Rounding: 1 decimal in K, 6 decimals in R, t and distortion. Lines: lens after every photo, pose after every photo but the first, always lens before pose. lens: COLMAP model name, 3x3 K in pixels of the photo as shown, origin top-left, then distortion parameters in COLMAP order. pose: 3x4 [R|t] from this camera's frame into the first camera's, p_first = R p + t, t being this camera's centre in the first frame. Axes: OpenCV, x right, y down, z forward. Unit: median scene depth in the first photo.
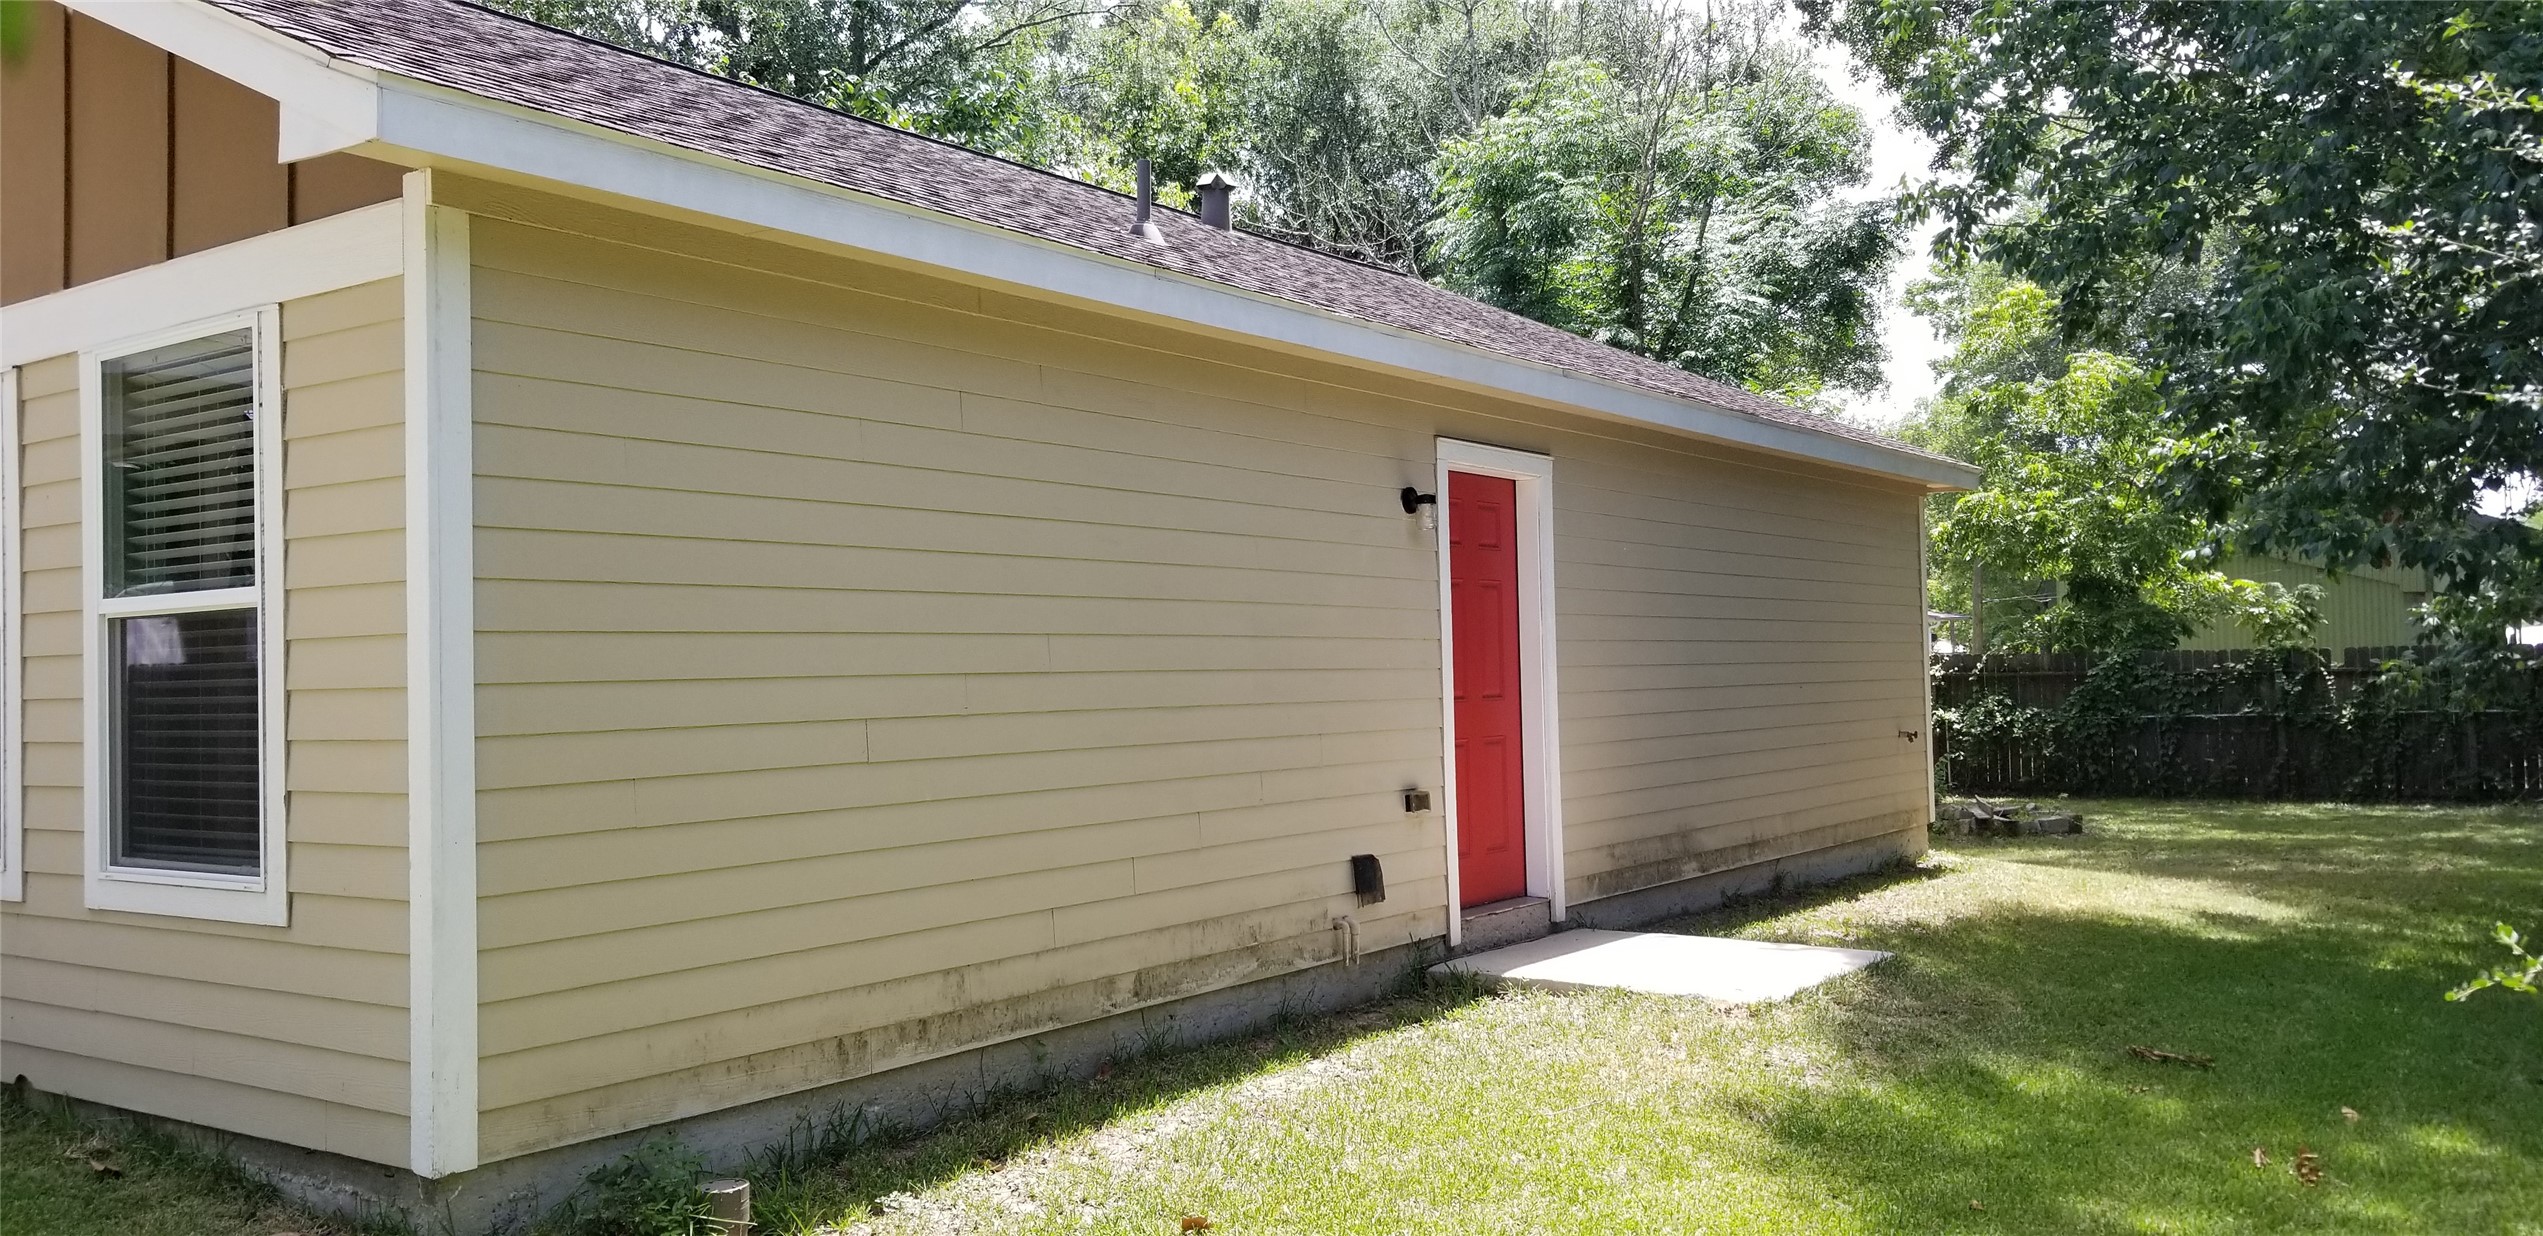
lens RADIAL K [[1988.7, 0, 1271.5], [0, 1988.7, 618.0], [0, 0, 1]] dist [0.201679, -0.478444]
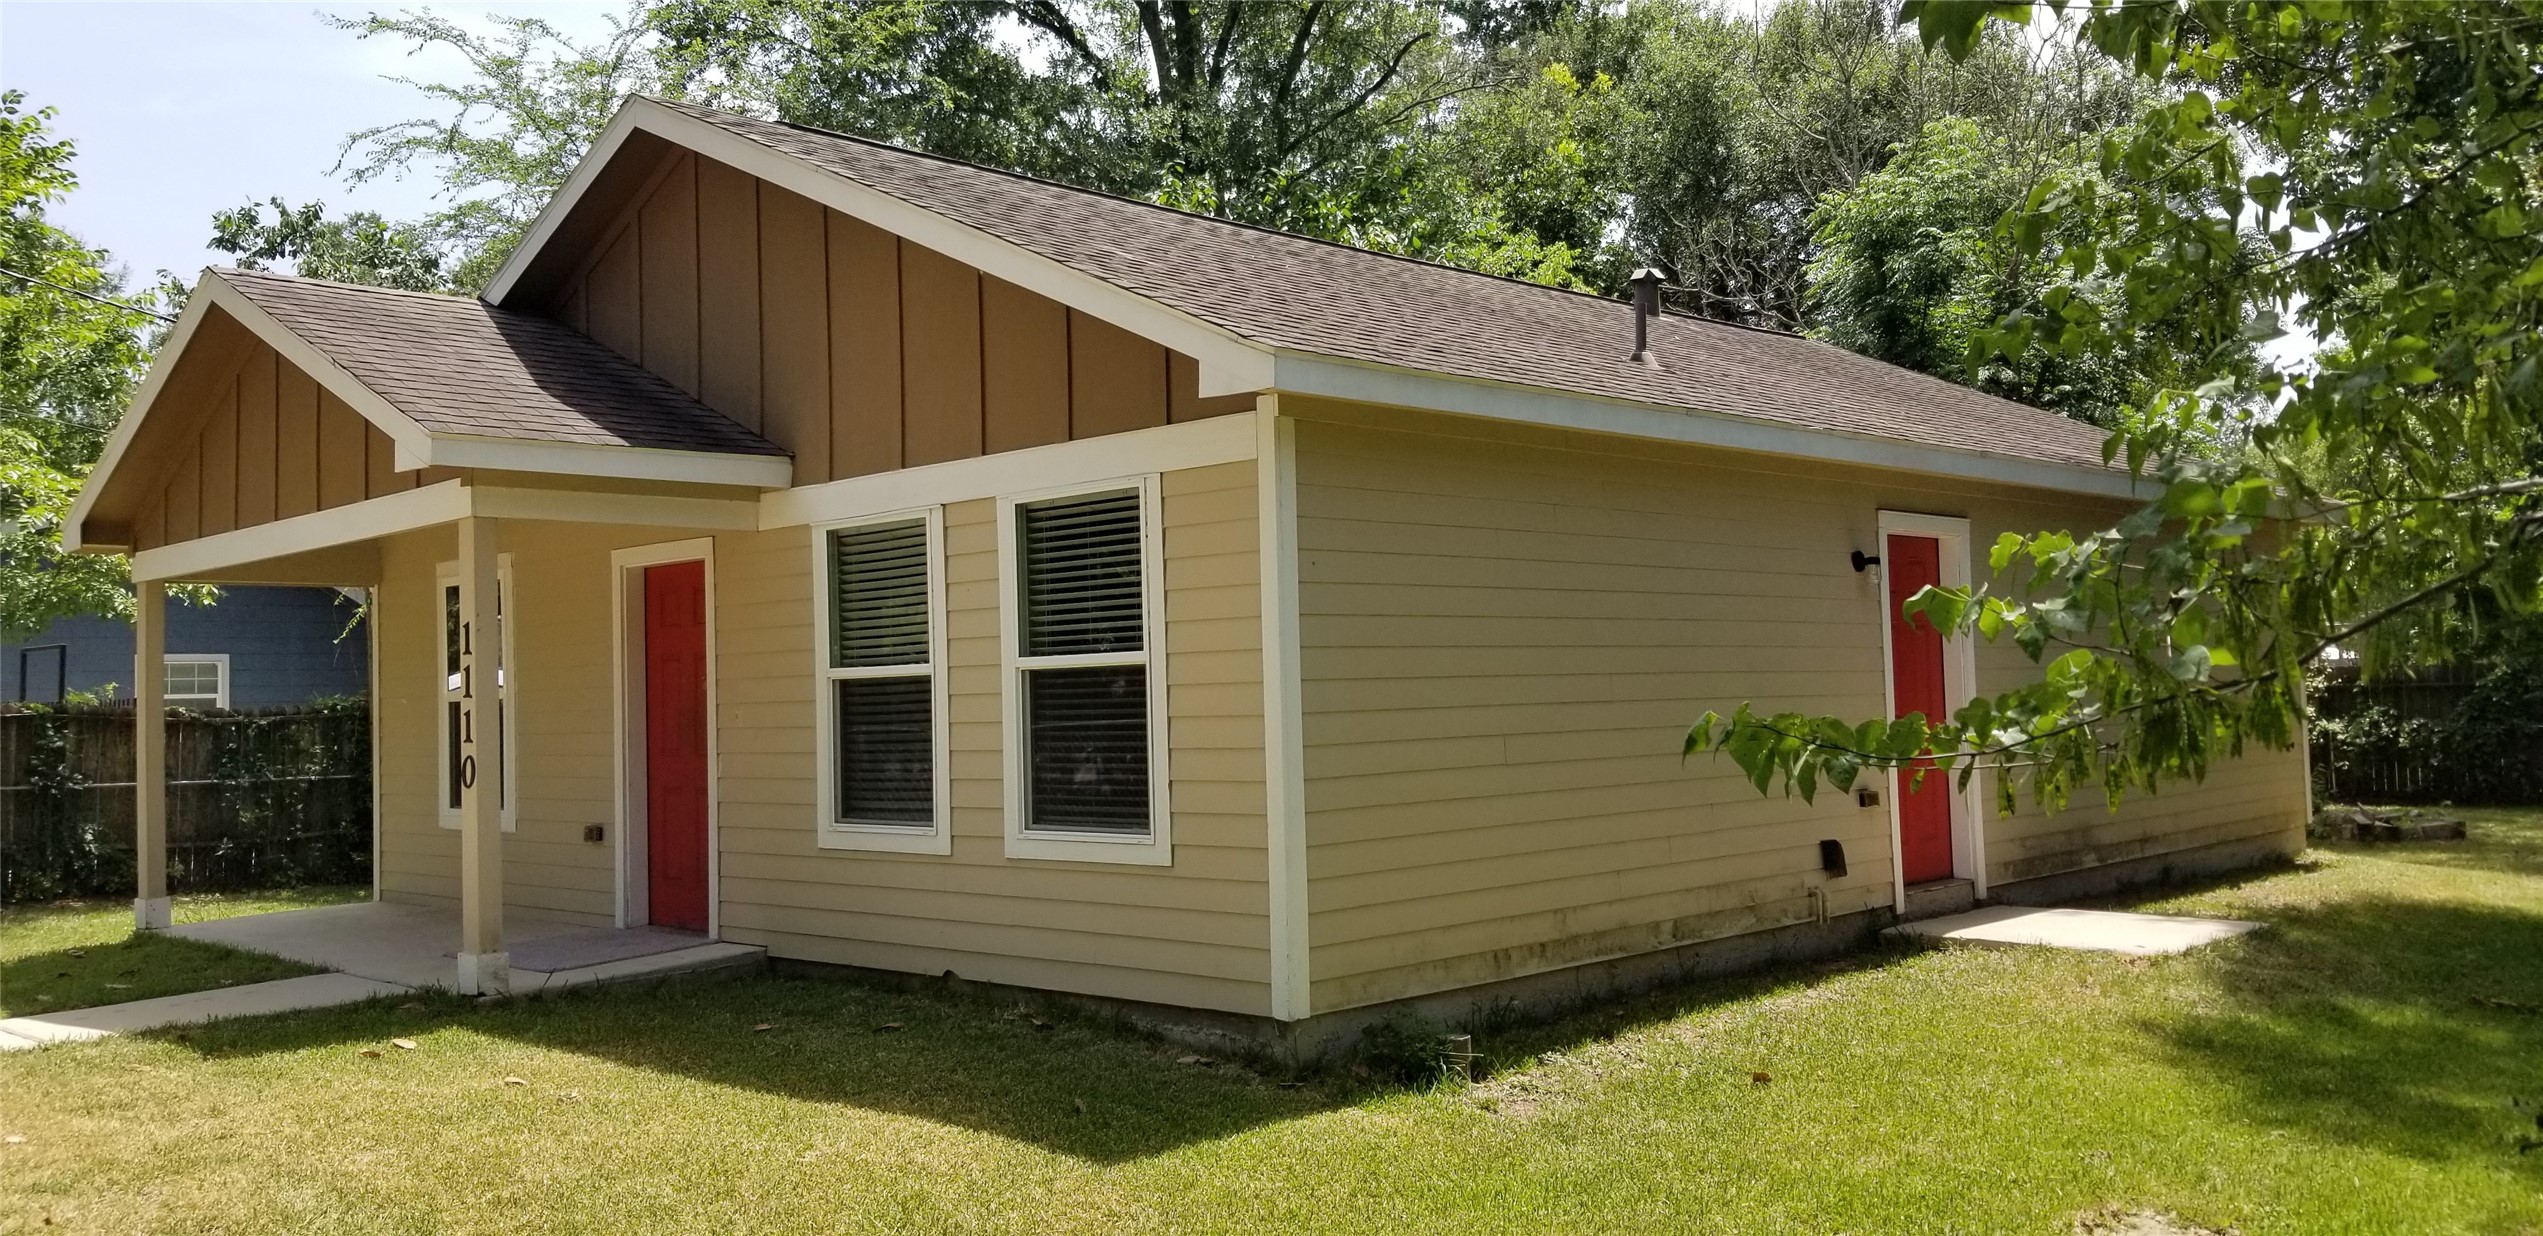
lens RADIAL K [[2025.9, 0, 1271.1], [0, 2025.9, 600.2], [0, 0, 1]] dist [0.086371, -0.121974]
pose [[0.987545, -0.010796, -0.156967, -0.100853], [0.008905, 0.999879, -0.012747, -0.022086], [0.157086, 0.011190, 0.987522, -0.354656]]
